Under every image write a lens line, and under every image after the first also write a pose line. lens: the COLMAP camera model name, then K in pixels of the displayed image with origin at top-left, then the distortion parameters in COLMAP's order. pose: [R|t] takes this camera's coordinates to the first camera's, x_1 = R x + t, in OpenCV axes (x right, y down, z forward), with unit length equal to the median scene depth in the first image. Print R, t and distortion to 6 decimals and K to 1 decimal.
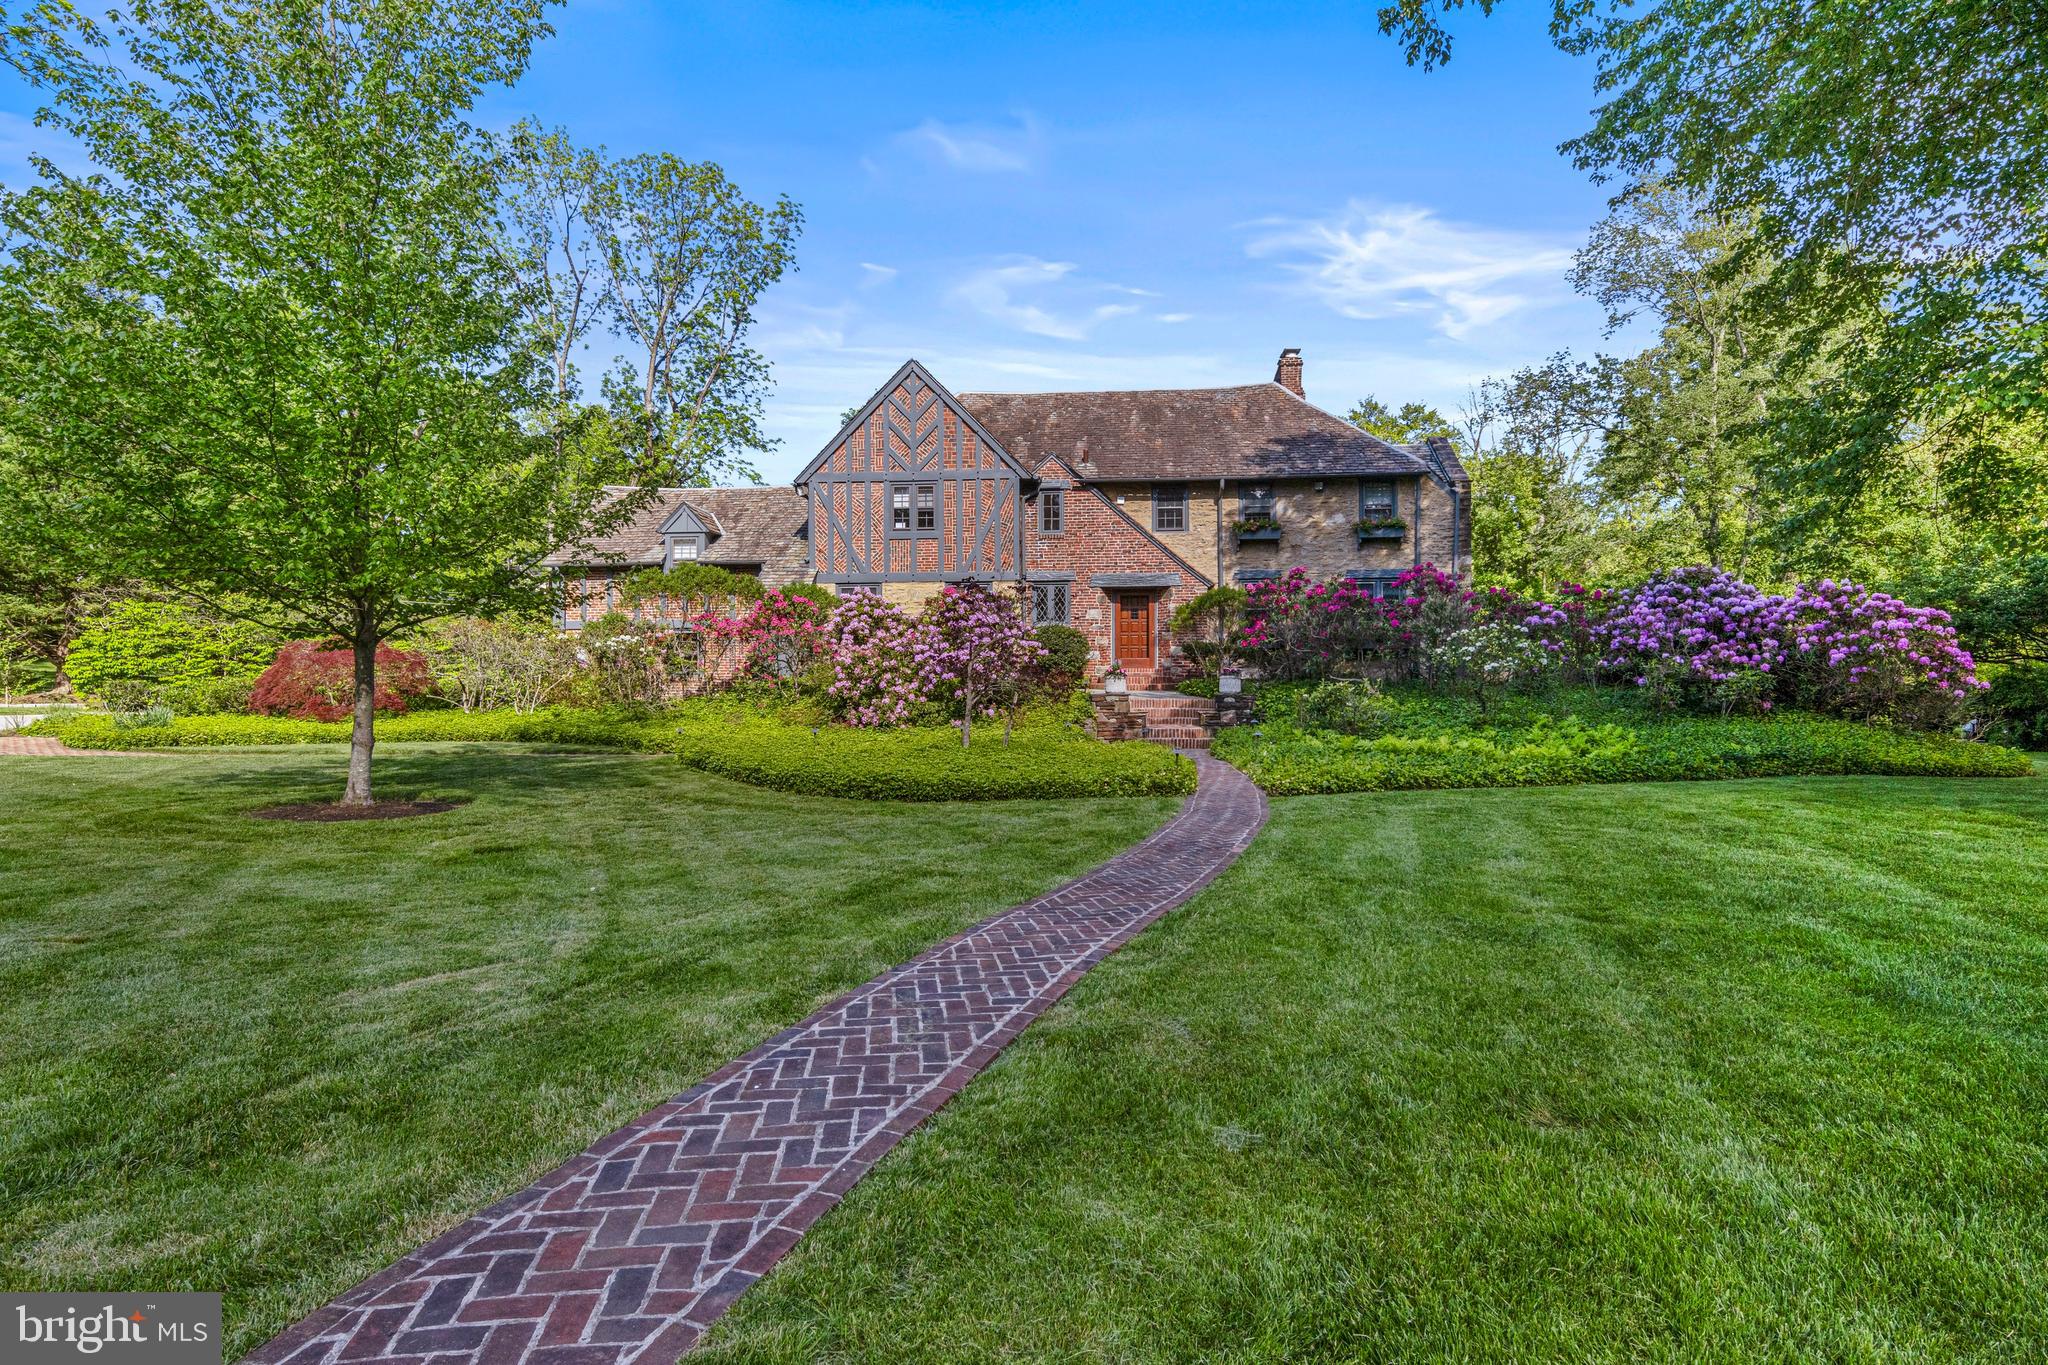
lens RADIAL K [[1117.7, 0, 1017.1], [0, 1117.7, 691.6], [0, 0, 1]] dist [0.007107, 0.000053]
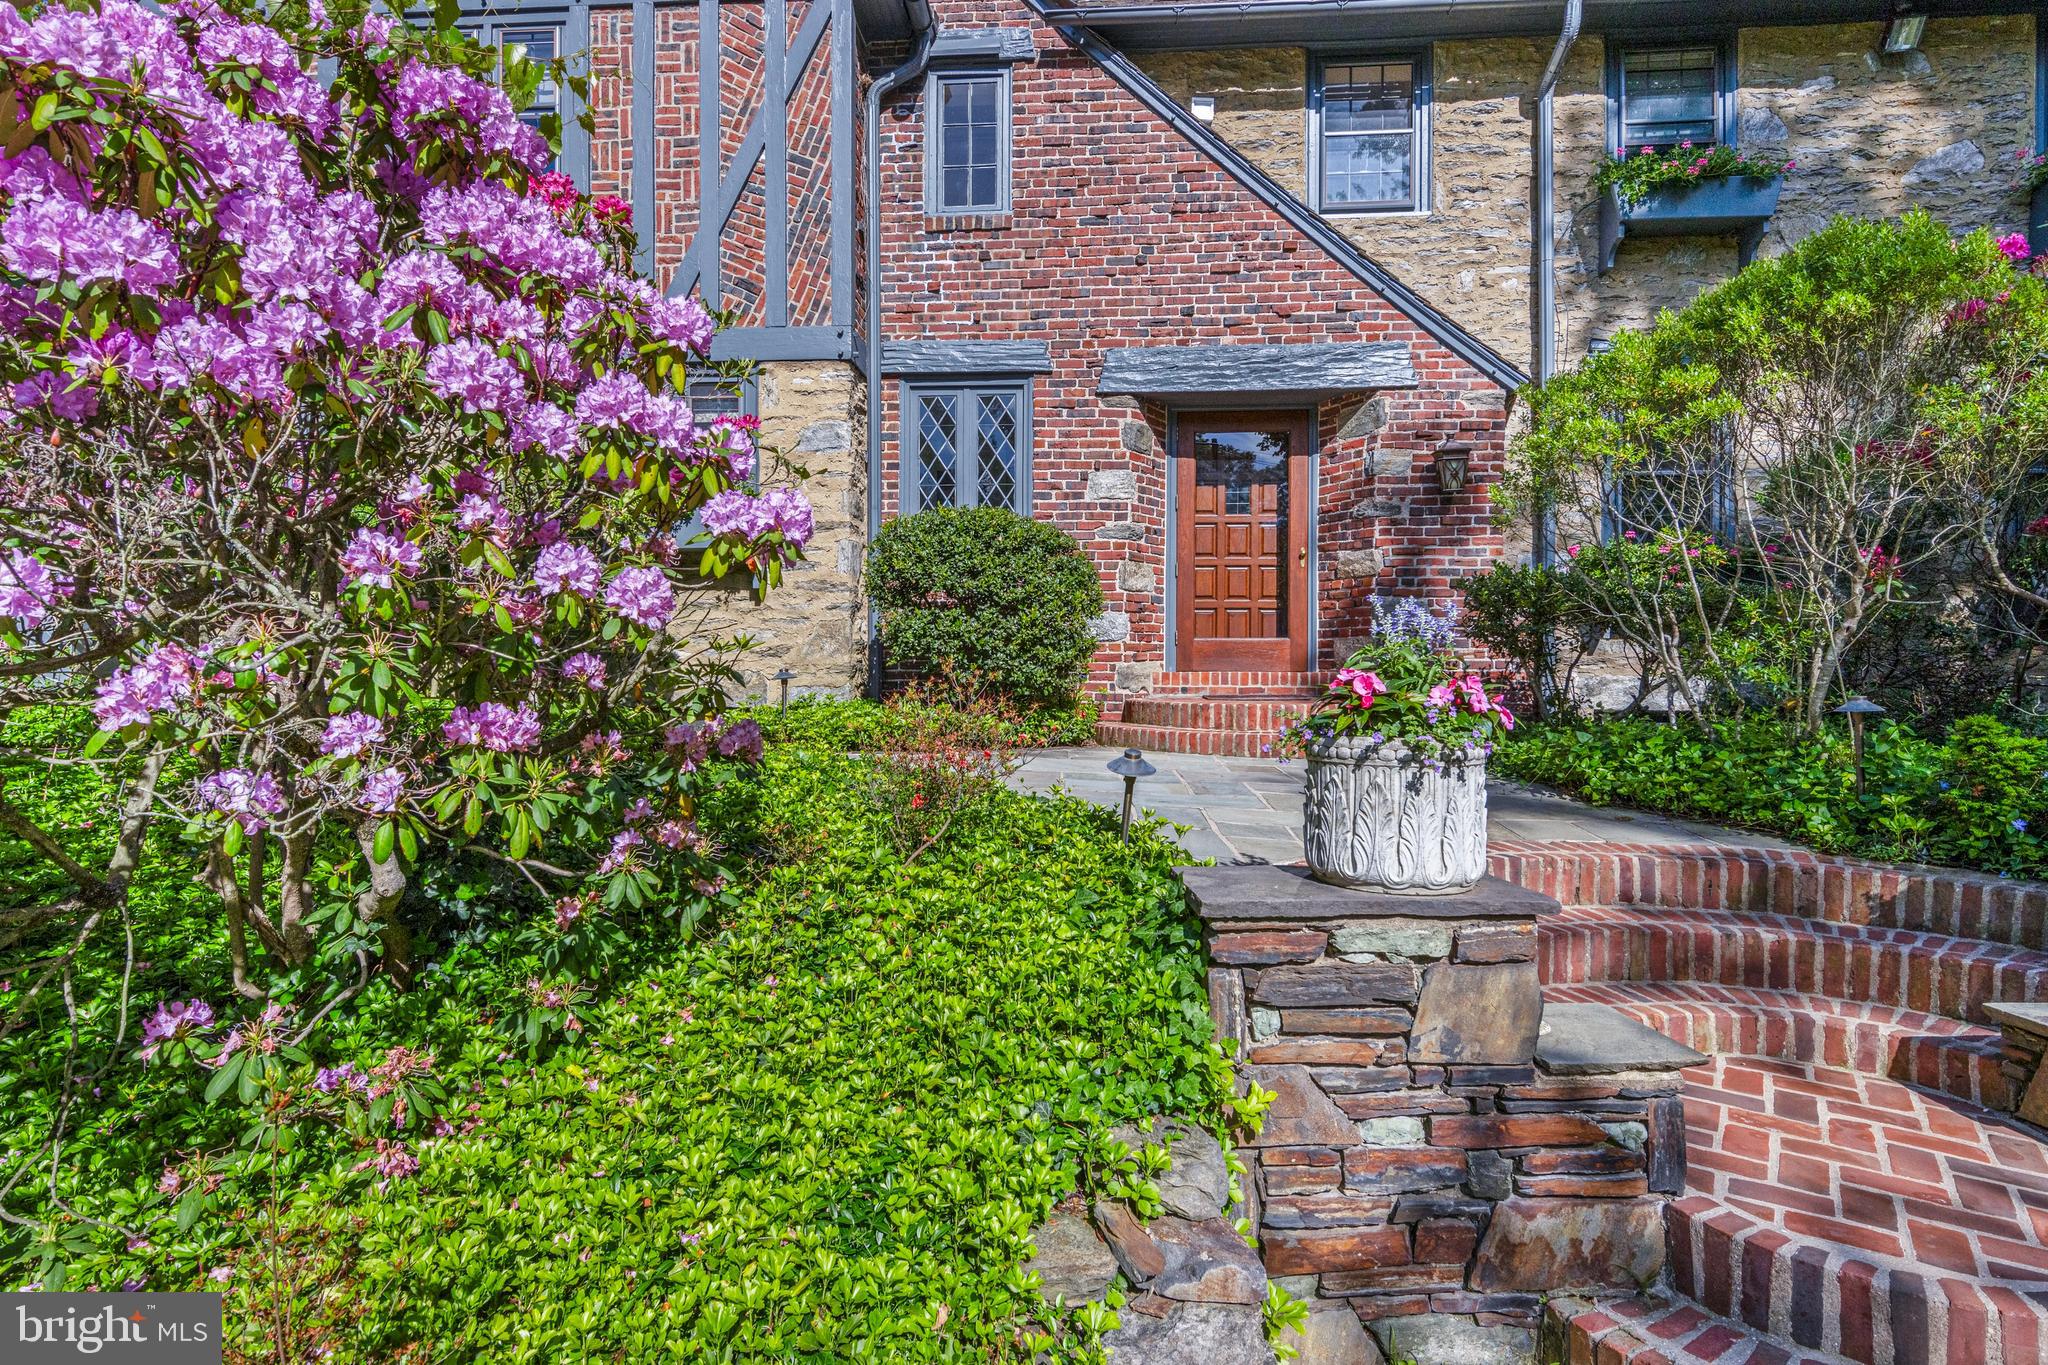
lens RADIAL K [[1057.9, 0, 1016.4], [0, 1057.9, 688.3], [0, 0, 1]] dist [0.013203, -0.001987]
pose [[0.999603, 0.003236, 0.027980, 0.036227], [-0.002996, 0.999958, -0.008615, -0.013770], [-0.028007, 0.008528, 0.999571, 0.723800]]
